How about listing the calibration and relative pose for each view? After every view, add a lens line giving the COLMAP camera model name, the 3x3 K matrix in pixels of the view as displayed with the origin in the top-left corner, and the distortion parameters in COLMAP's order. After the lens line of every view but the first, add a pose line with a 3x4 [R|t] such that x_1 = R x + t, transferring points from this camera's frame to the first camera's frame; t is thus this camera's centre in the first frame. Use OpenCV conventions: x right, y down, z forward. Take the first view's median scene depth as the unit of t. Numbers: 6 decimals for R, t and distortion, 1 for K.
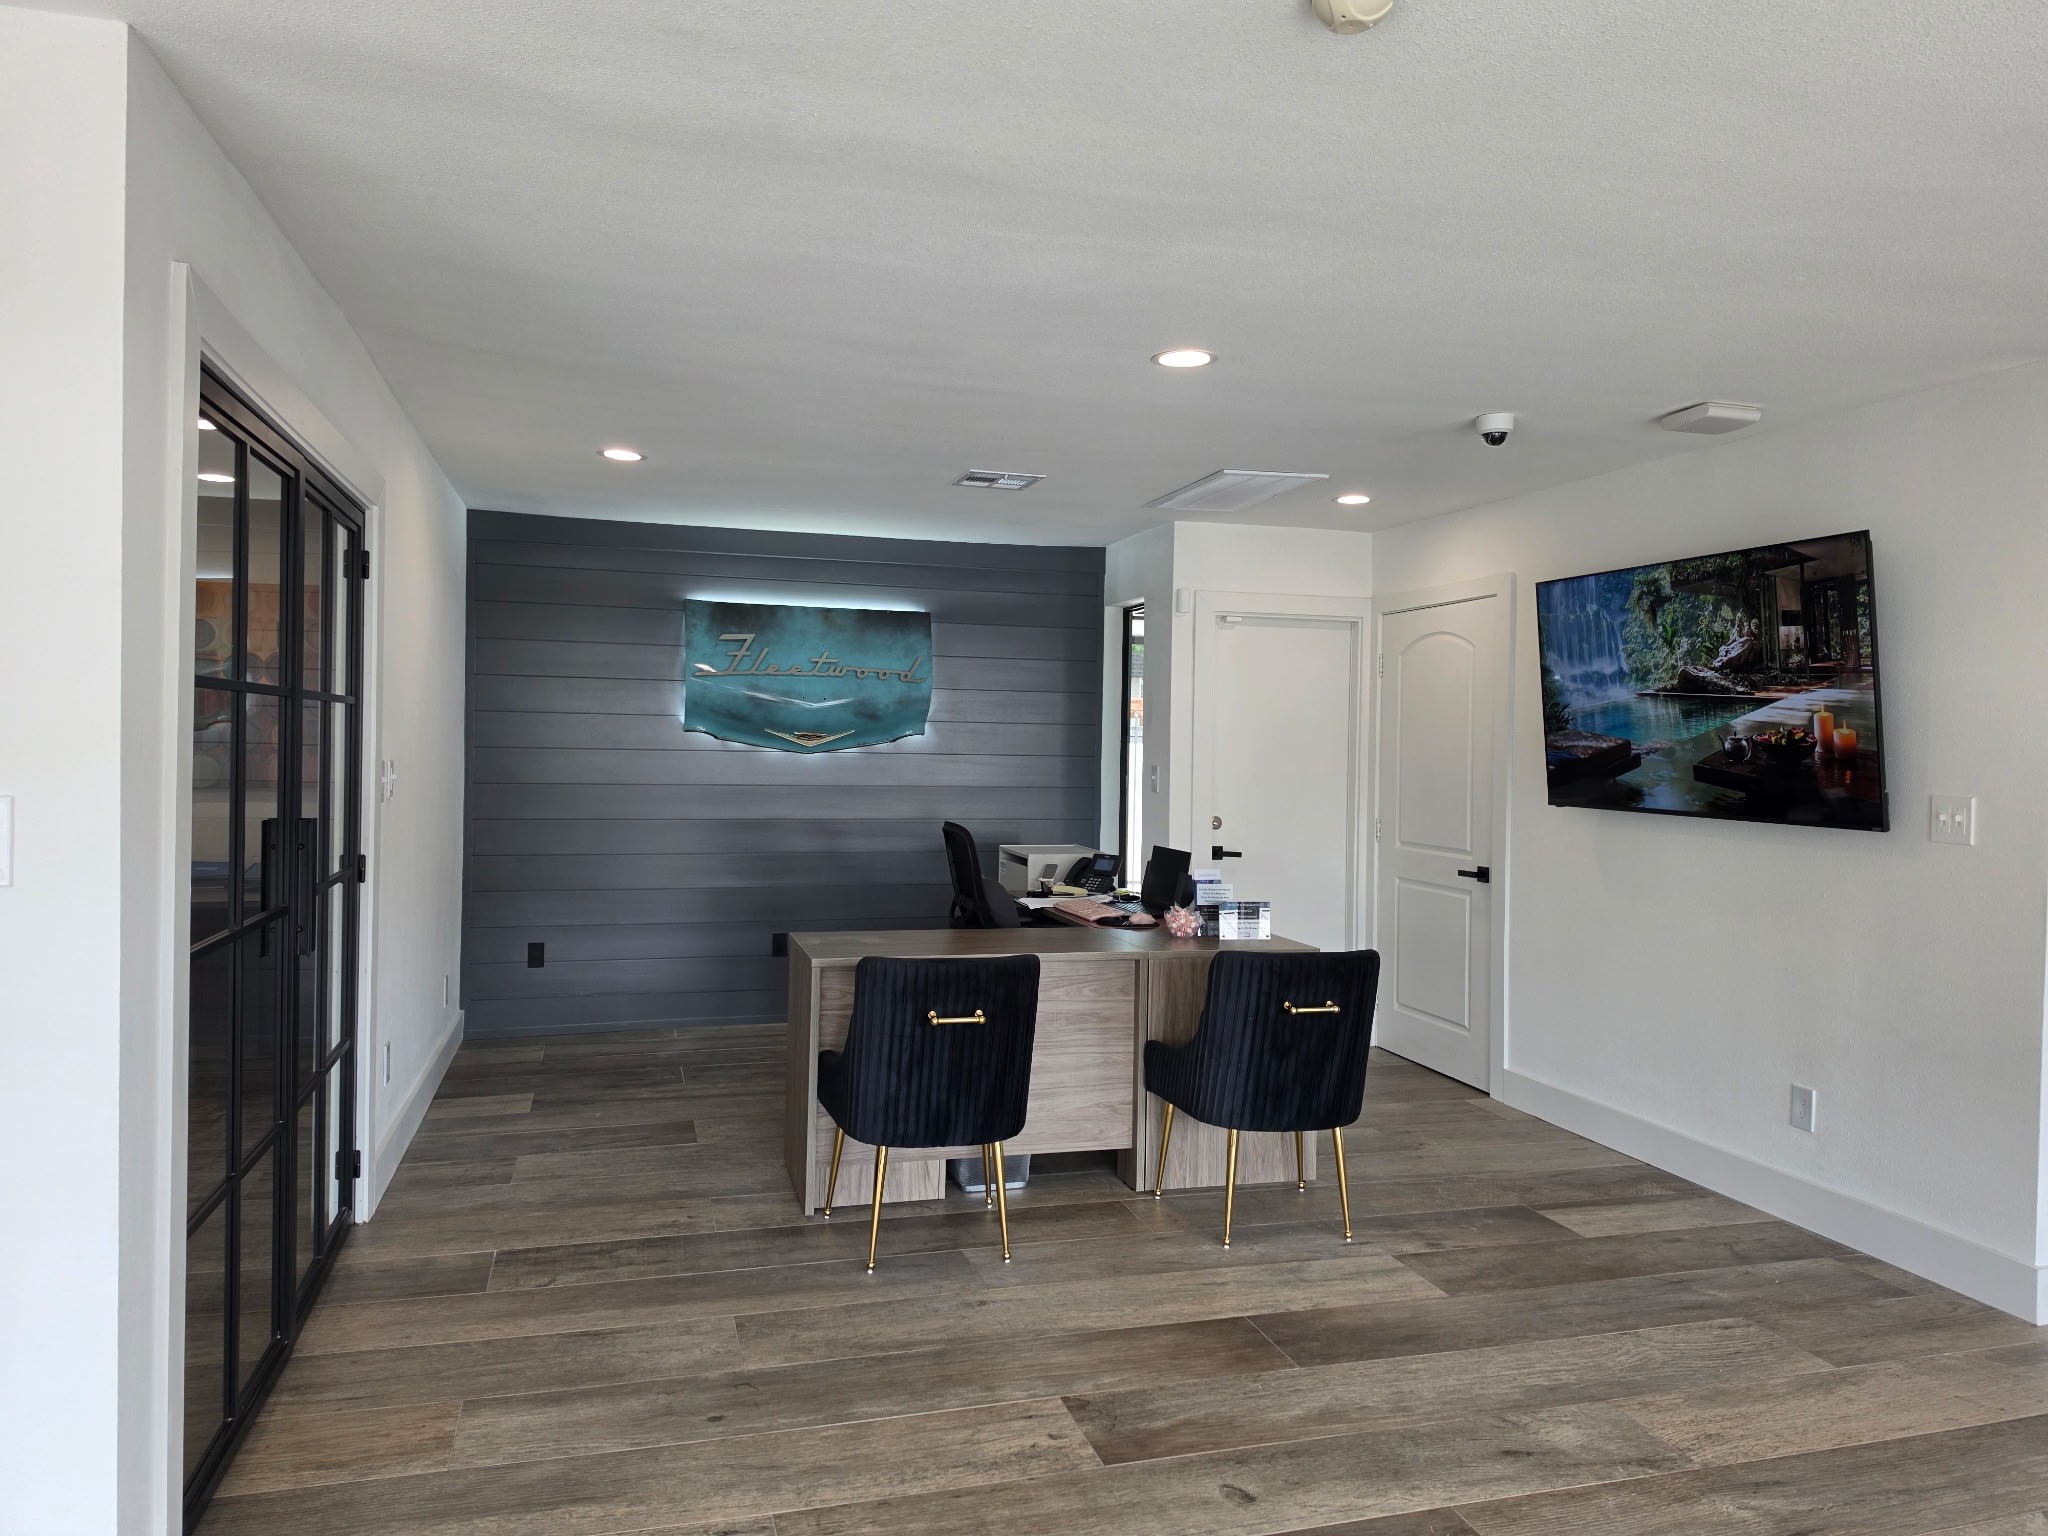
lens RADIAL K [[1389.4, 0, 1036.3], [0, 1389.4, 753.1], [0, 0, 1]] dist [0.036933, -0.043922]
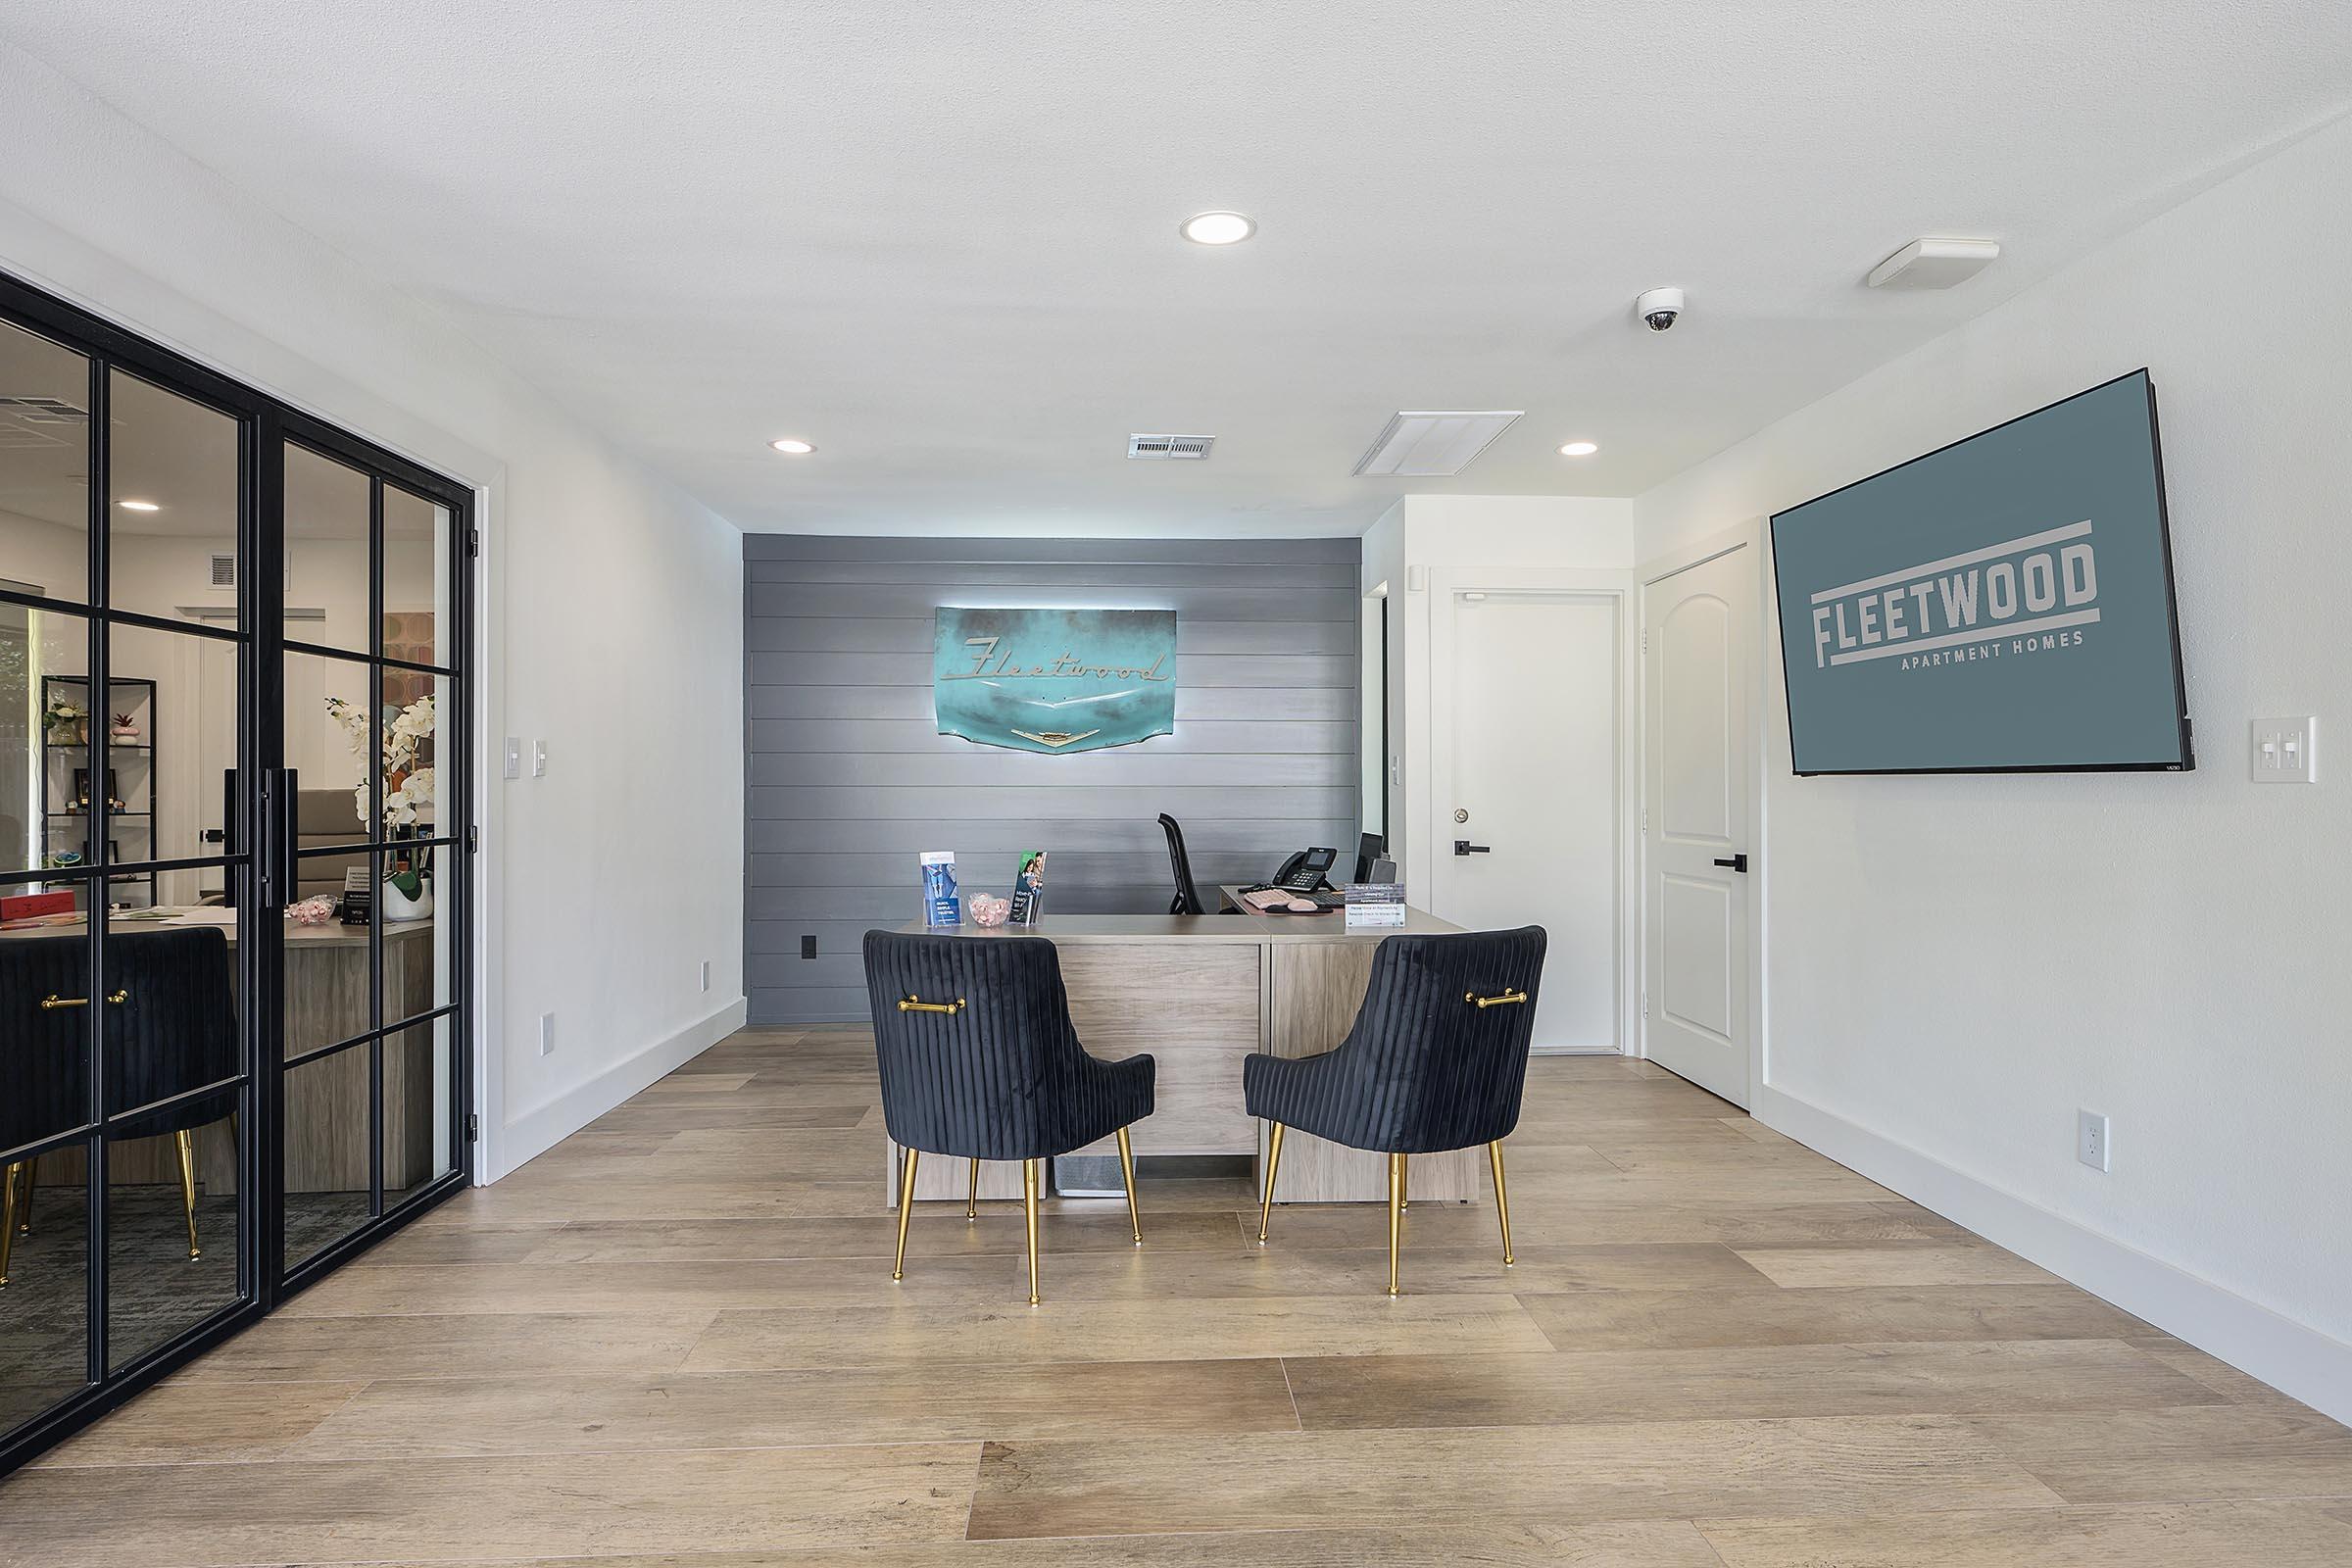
lens RADIAL K [[1241.5, 0, 1195.9], [0, 1241.5, 785.5], [0, 0, 1]] dist [-0.005517, 0.004474]
pose [[0.974099, -0.018209, -0.225386, 0.235588], [0.015562, 0.999788, -0.013515, 0.063194], [0.225585, 0.009658, 0.974176, 0.232833]]
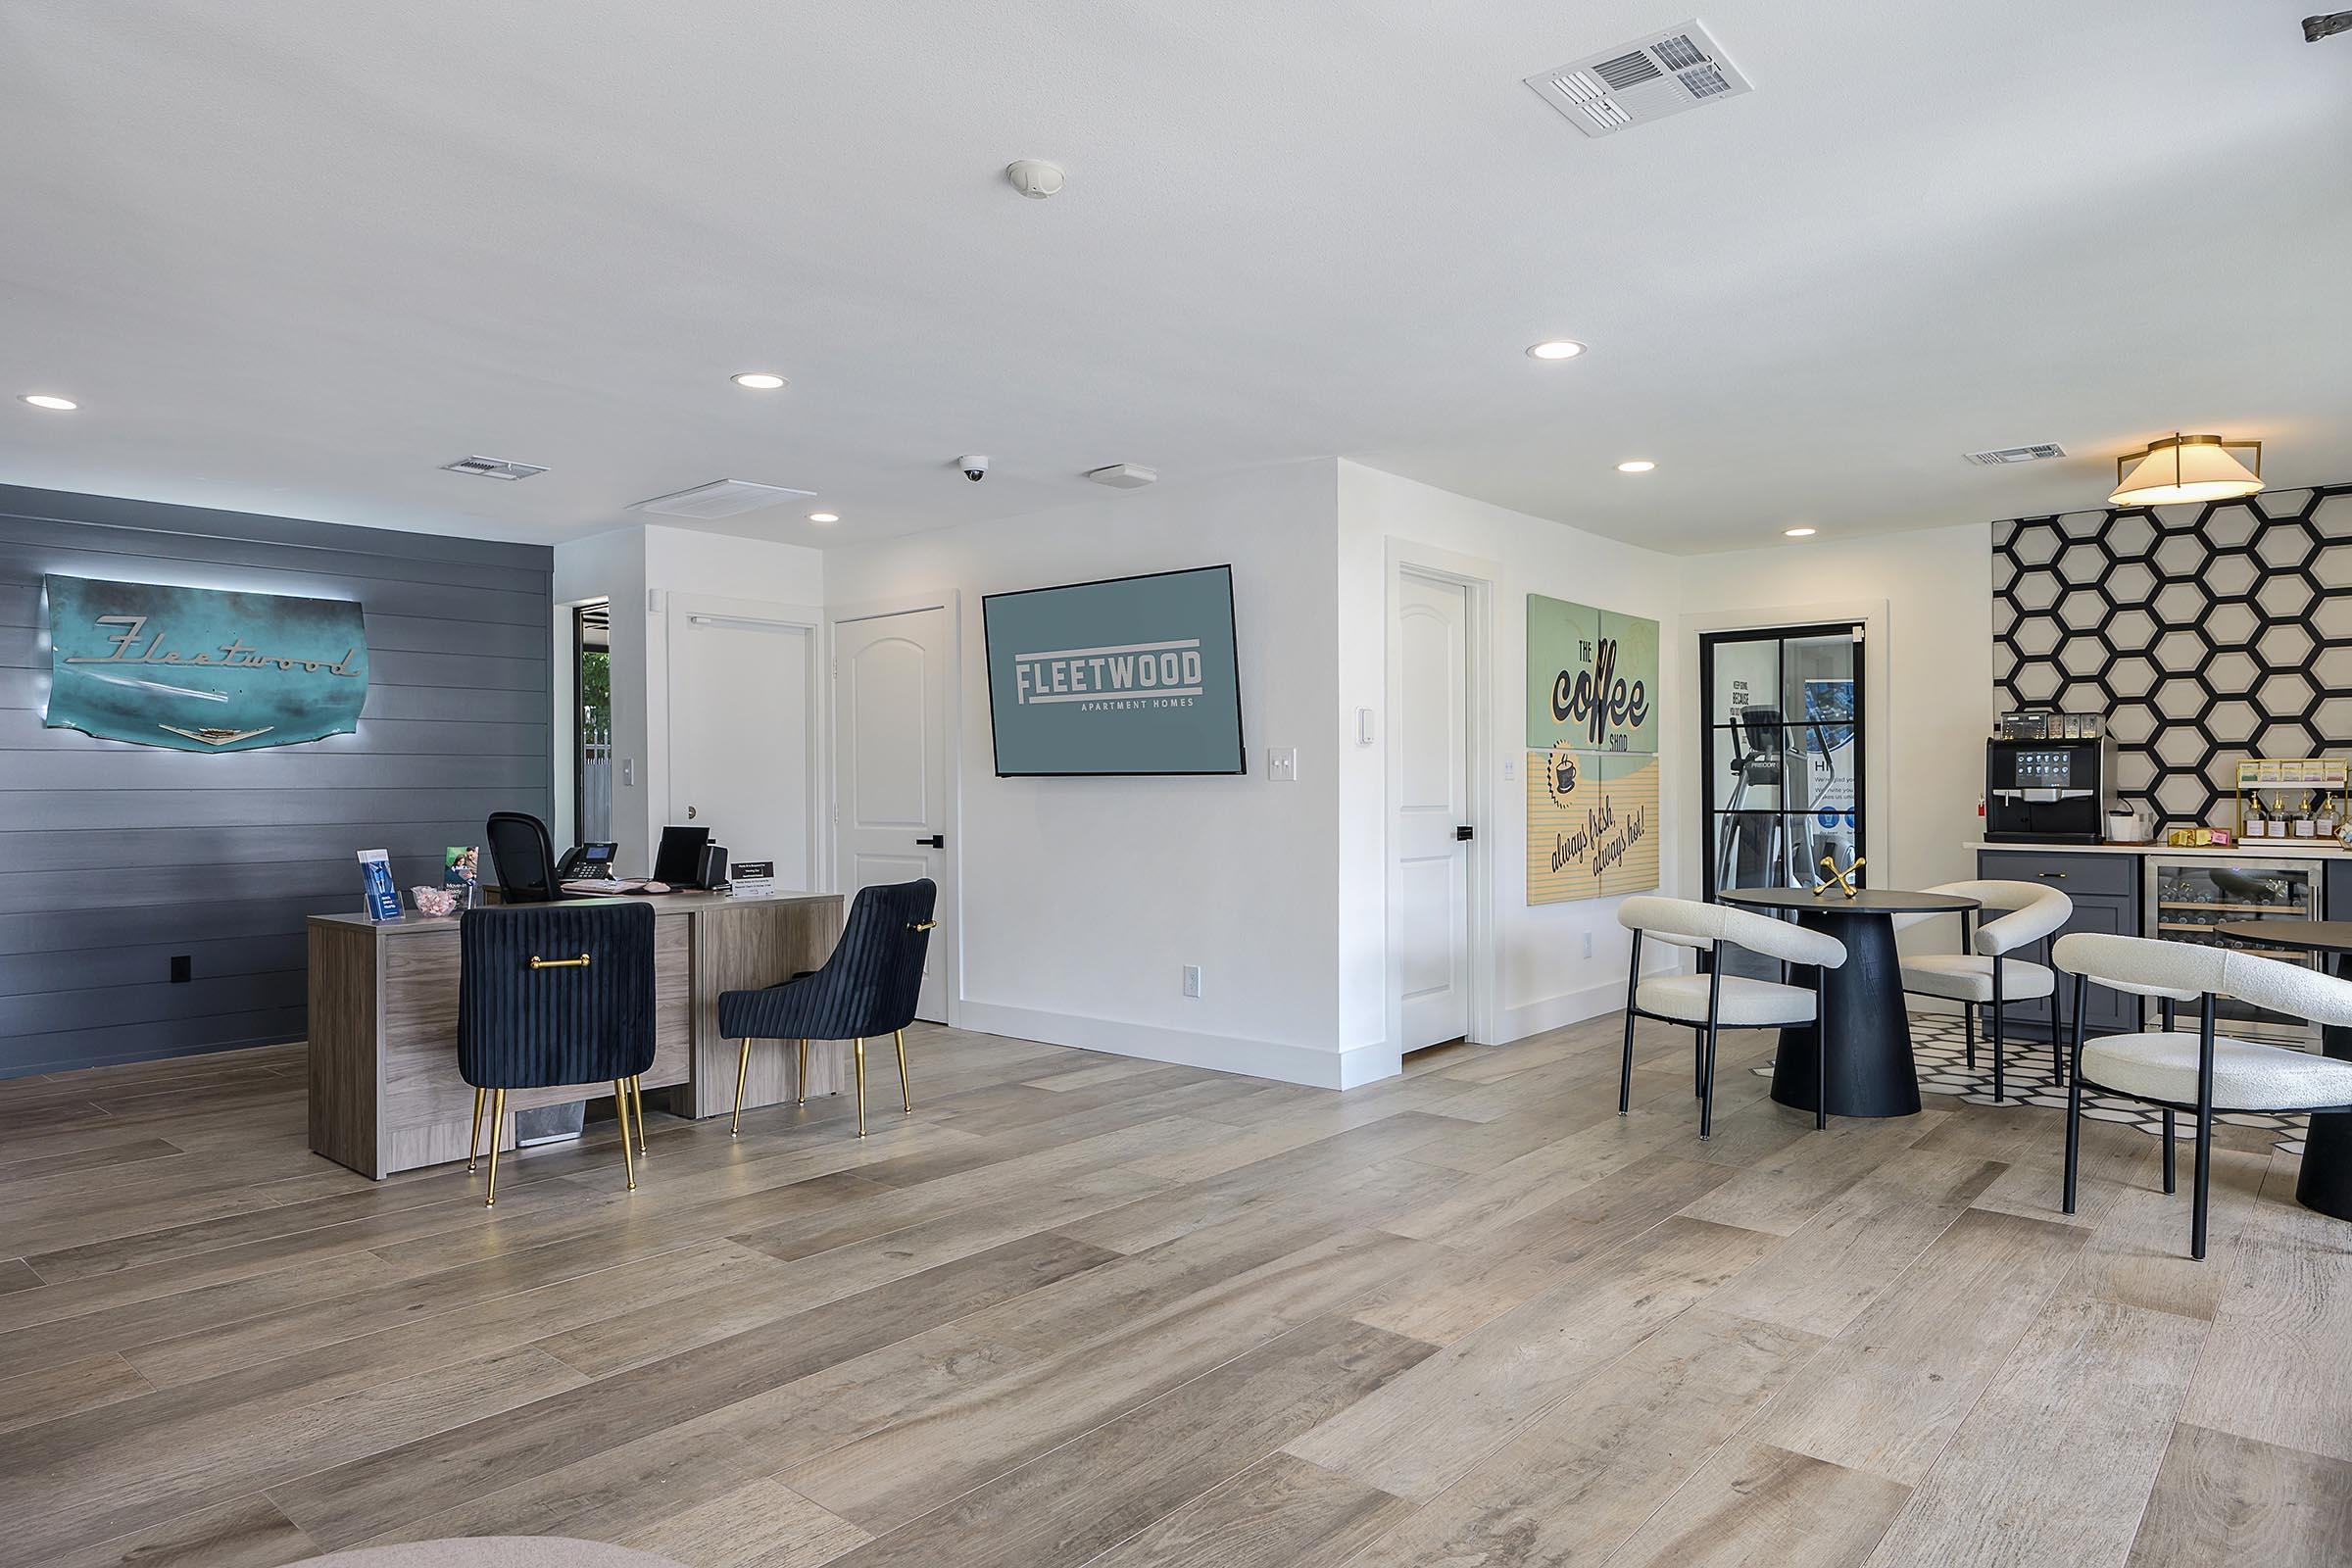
lens RADIAL K [[1406.7, 0, 1168.3], [0, 1406.7, 784.6], [0, 0, 1]] dist [-0.000102, -0.002720]
pose [[0.843436, -0.021486, 0.536800, -0.227543], [0.024327, 0.999702, 0.001790, 0.059590], [-0.536678, 0.011549, 0.843708, -0.172533]]
